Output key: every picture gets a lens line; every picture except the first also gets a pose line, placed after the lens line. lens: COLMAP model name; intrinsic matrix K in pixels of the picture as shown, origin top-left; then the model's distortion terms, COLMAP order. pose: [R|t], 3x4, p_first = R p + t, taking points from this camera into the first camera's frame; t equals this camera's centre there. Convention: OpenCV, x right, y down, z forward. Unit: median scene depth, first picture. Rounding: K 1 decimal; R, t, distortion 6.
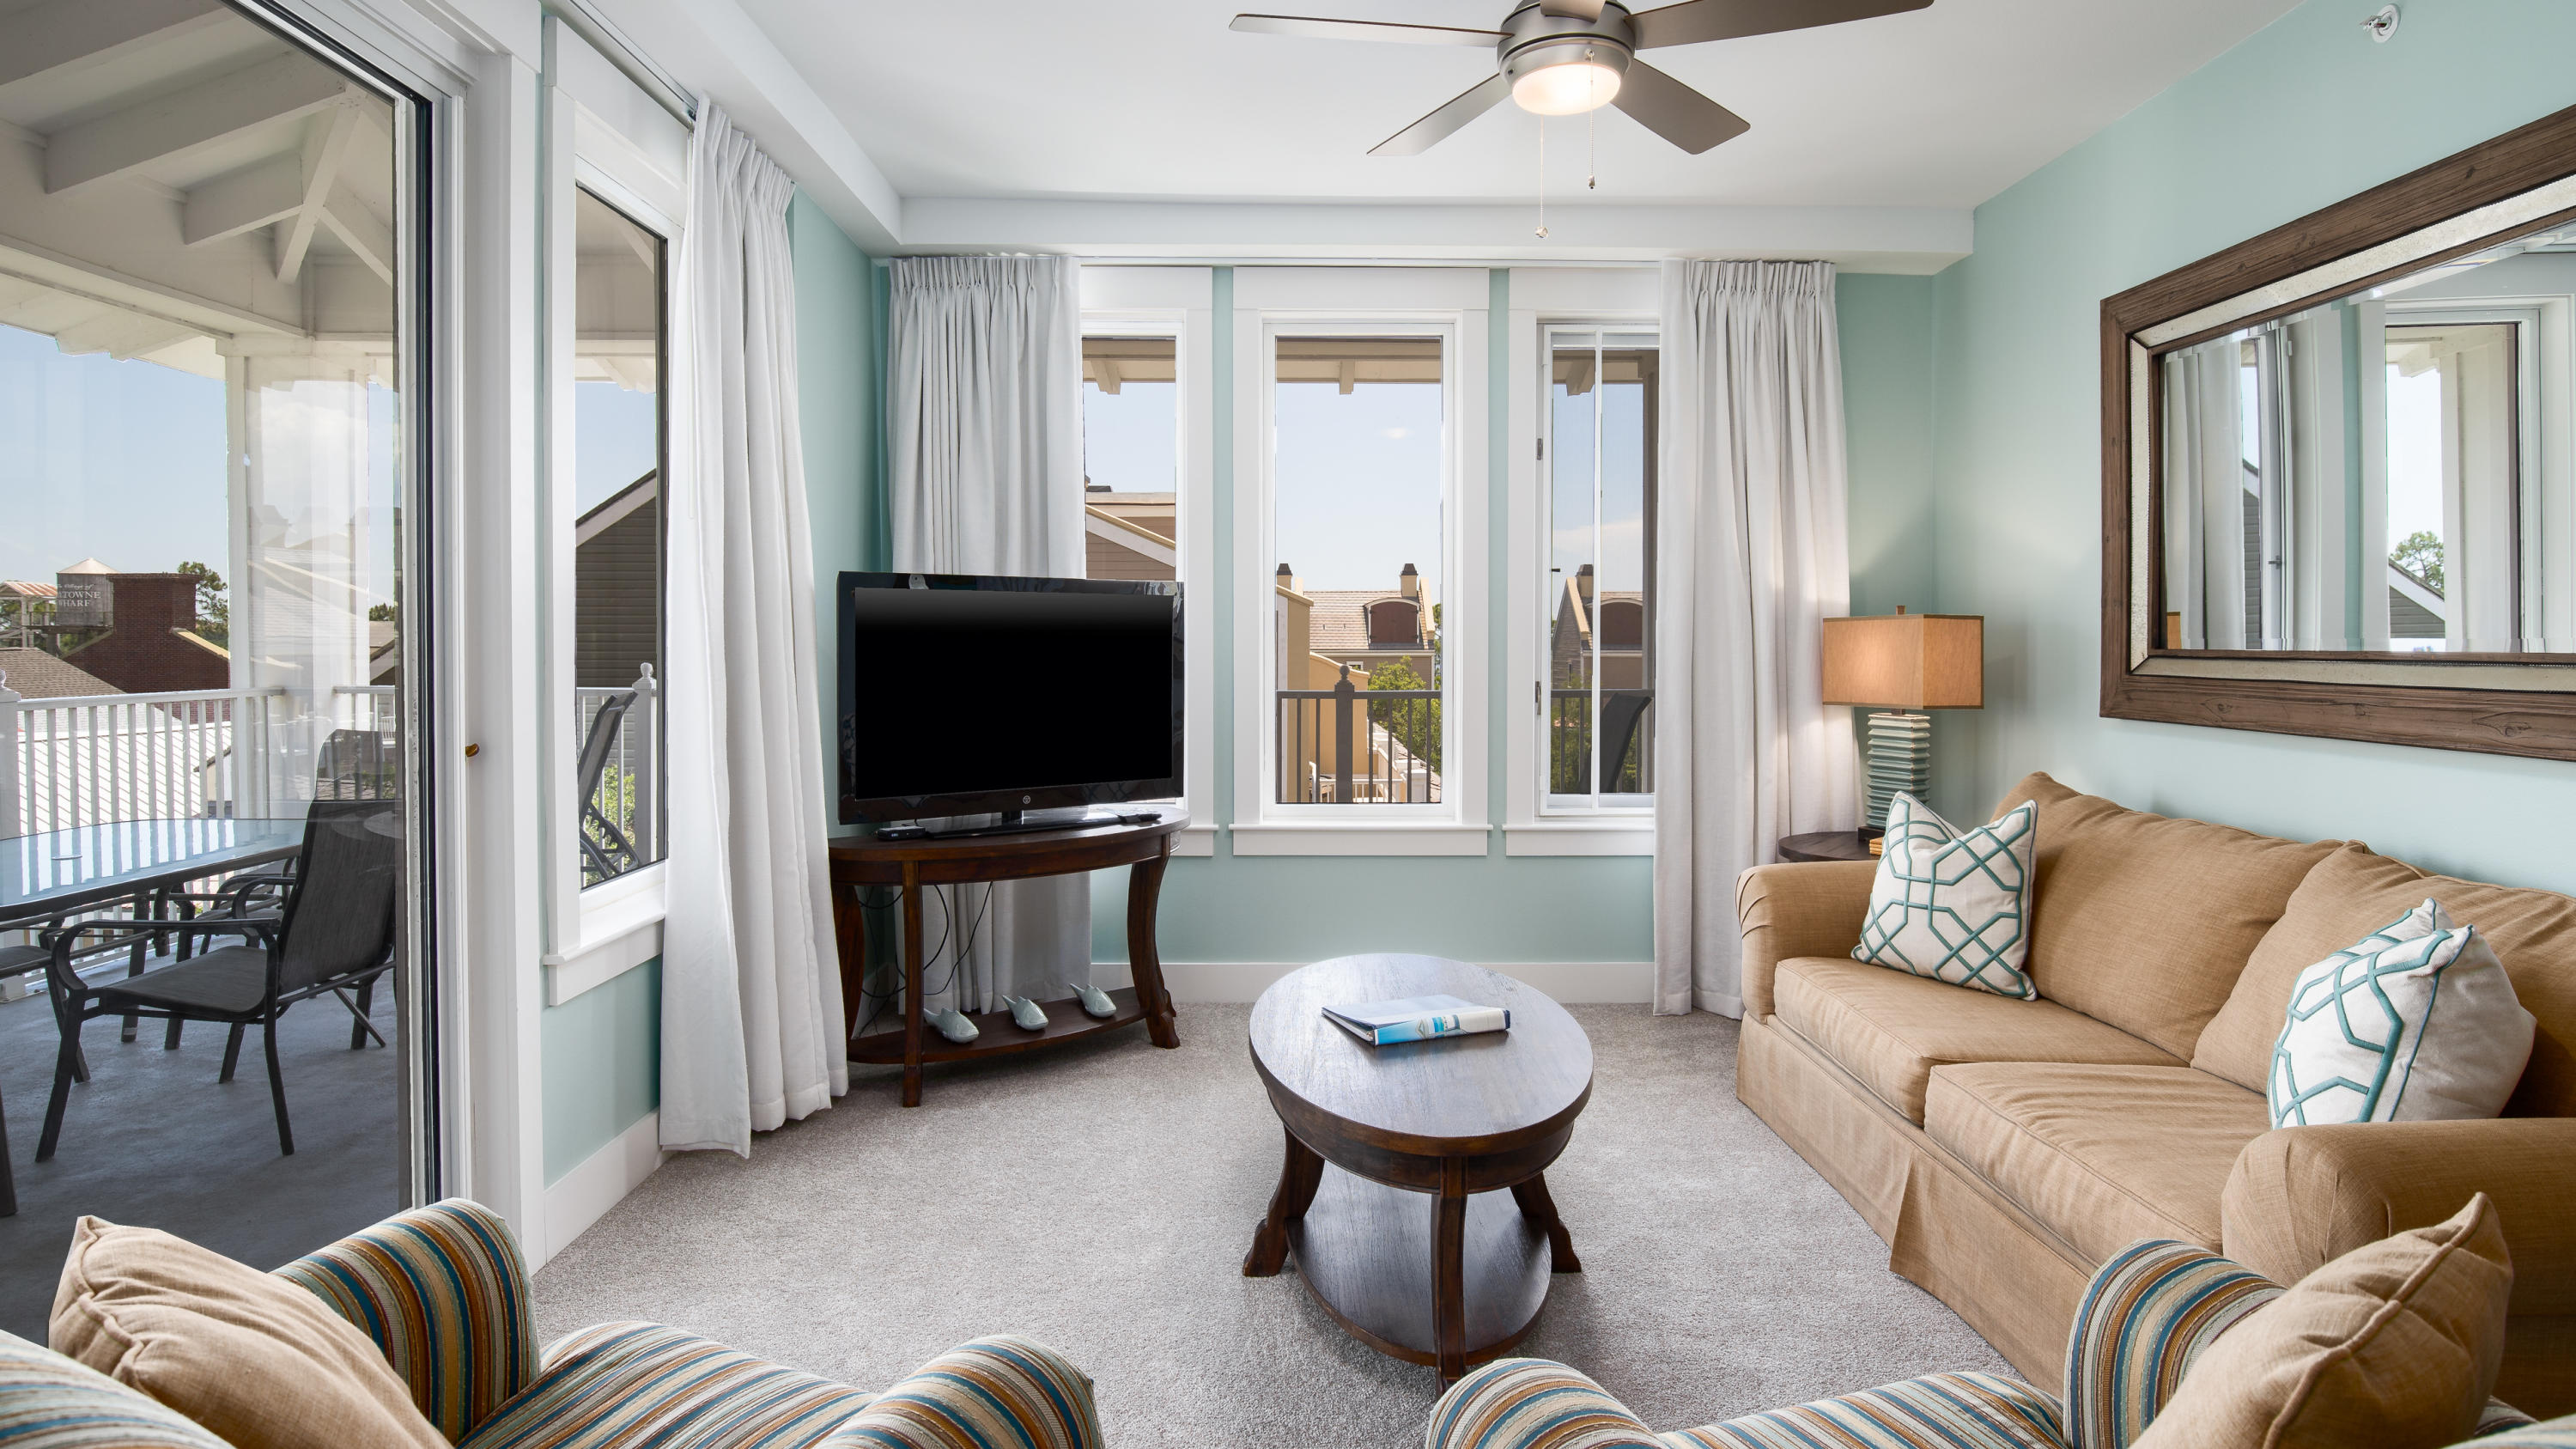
lens RADIAL K [[1354.5, 0, 1282.6], [0, 1354.5, 678.4], [0, 0, 1]] dist [-0.016463, 0.000310]
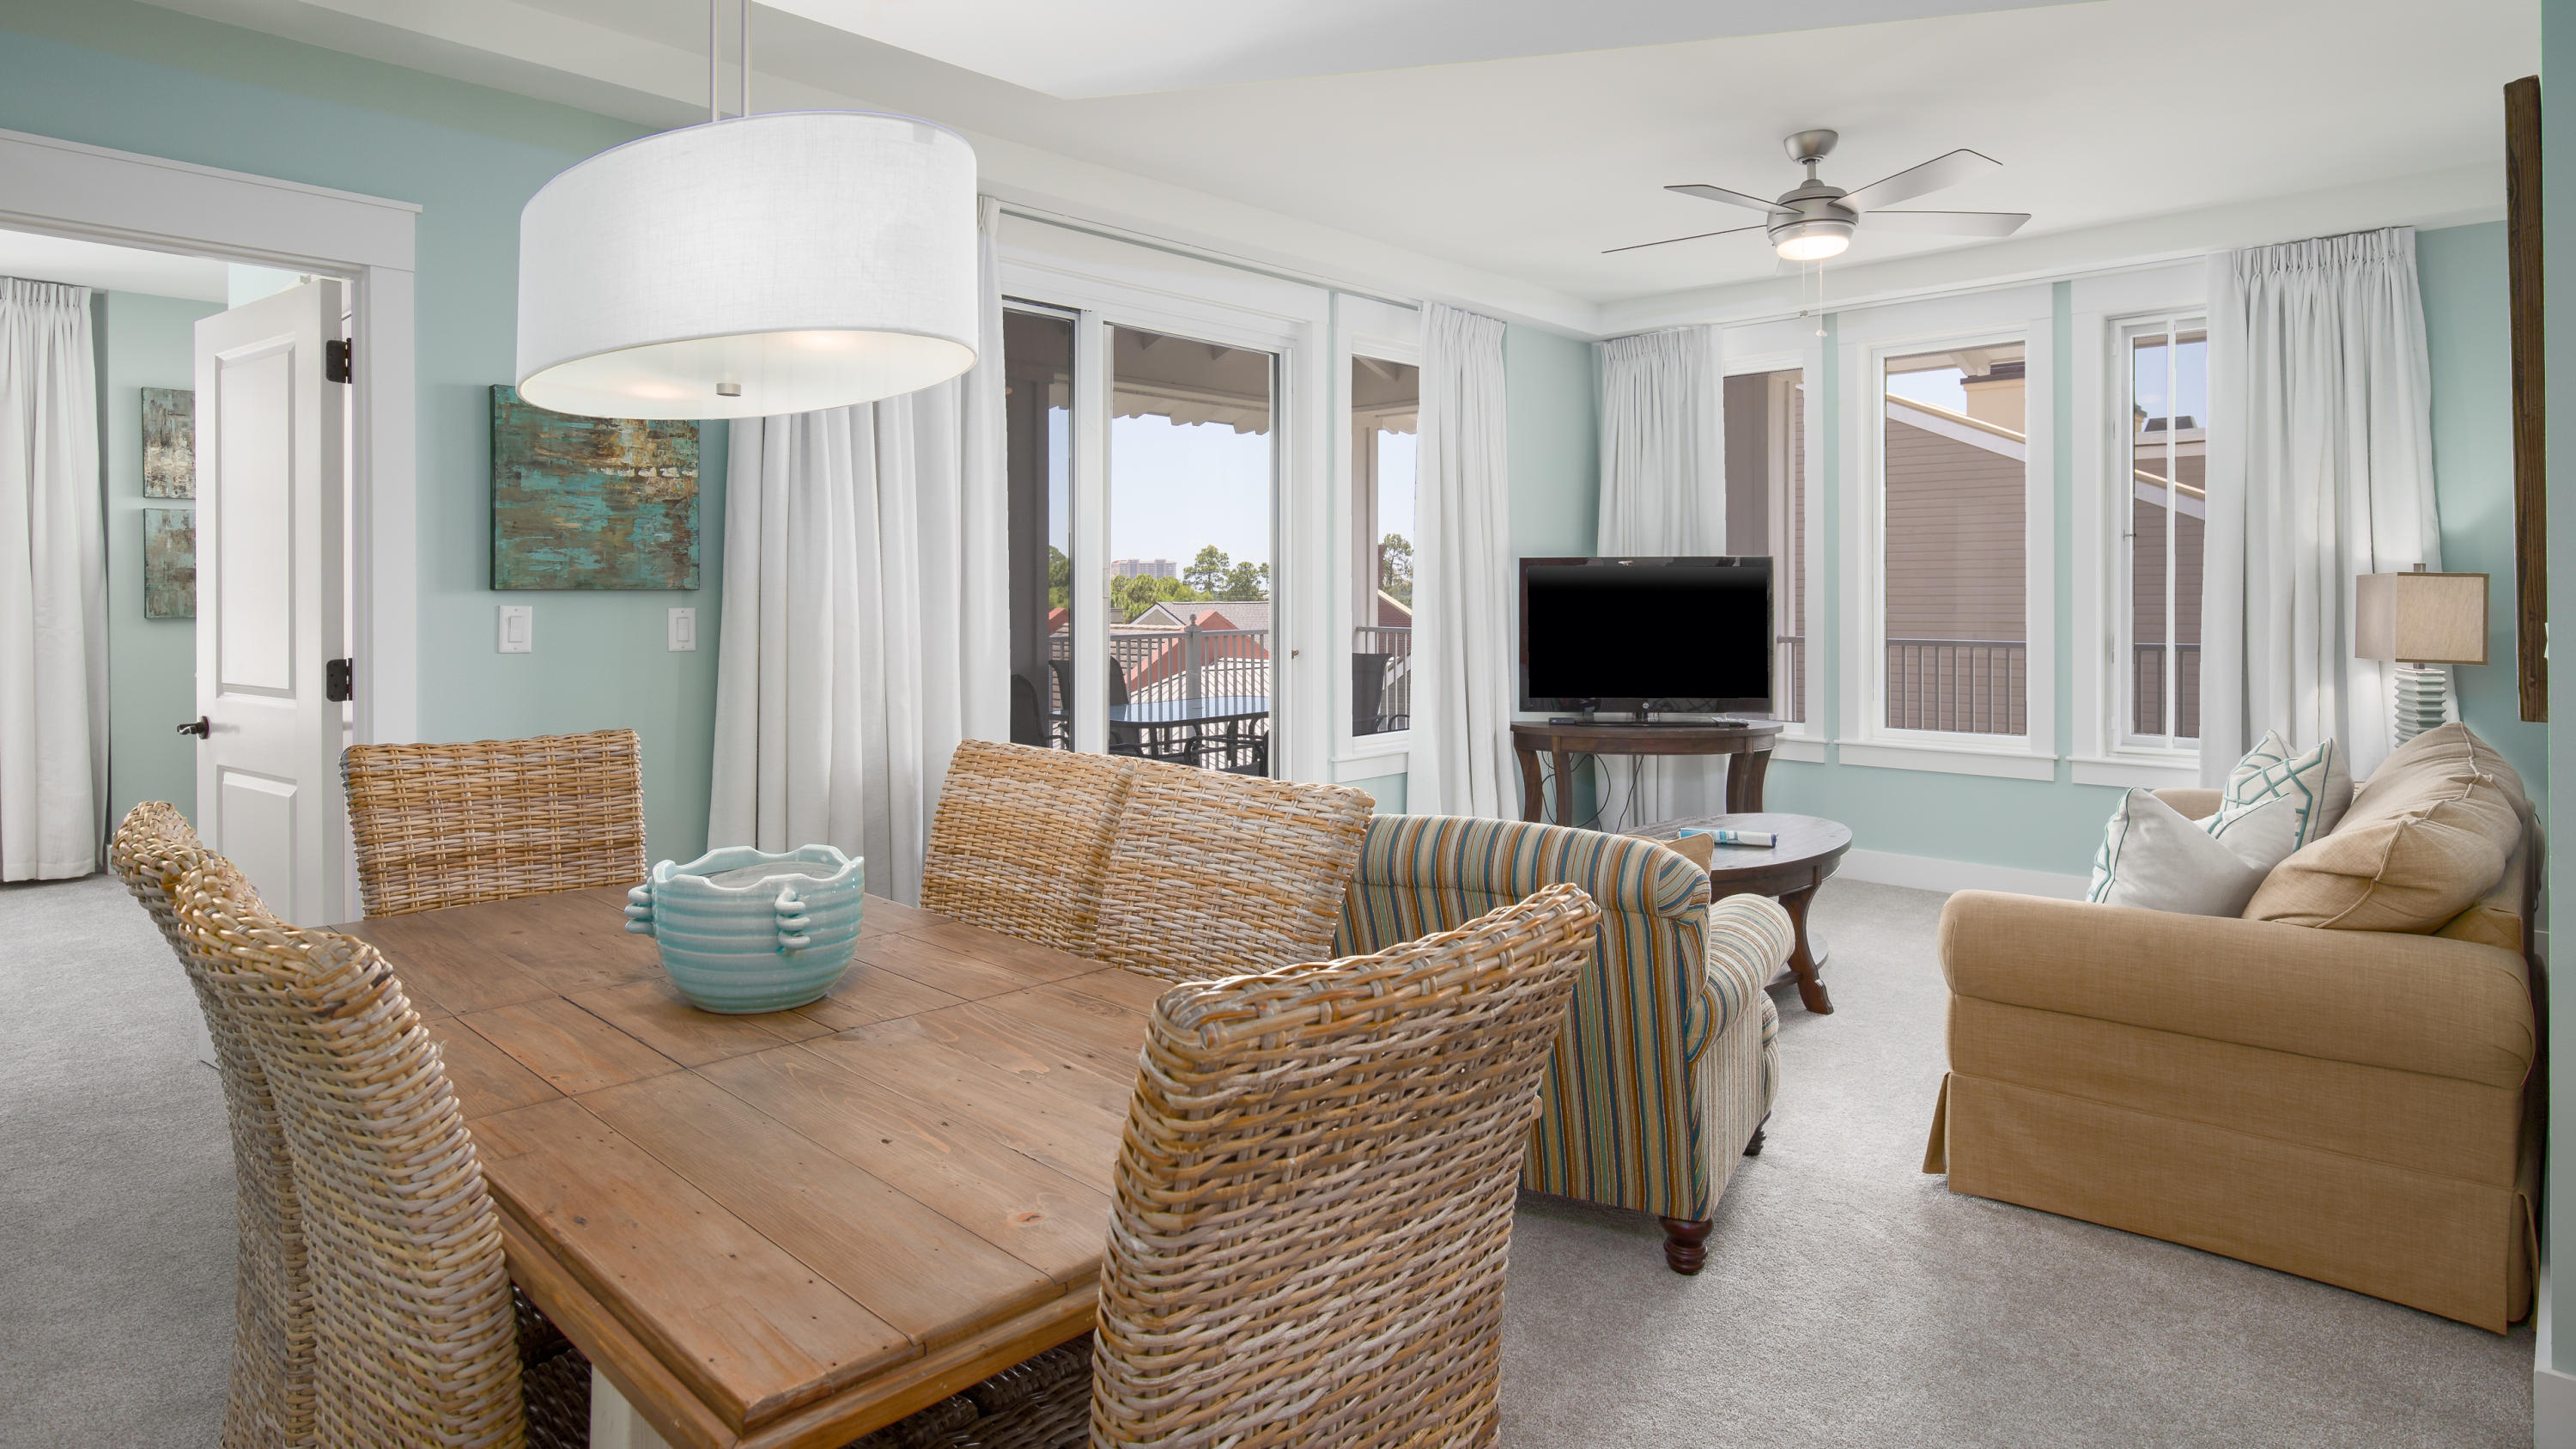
lens RADIAL K [[1372.7, 0, 1280.3], [0, 1372.7, 622.7], [0, 0, 1]] dist [-0.003562, 0.000226]
pose [[0.716391, 0.010205, -0.697625, 0.523004], [-0.014567, 0.999894, -0.000333, 0.004302], [0.697547, 0.010401, 0.716463, -0.333359]]
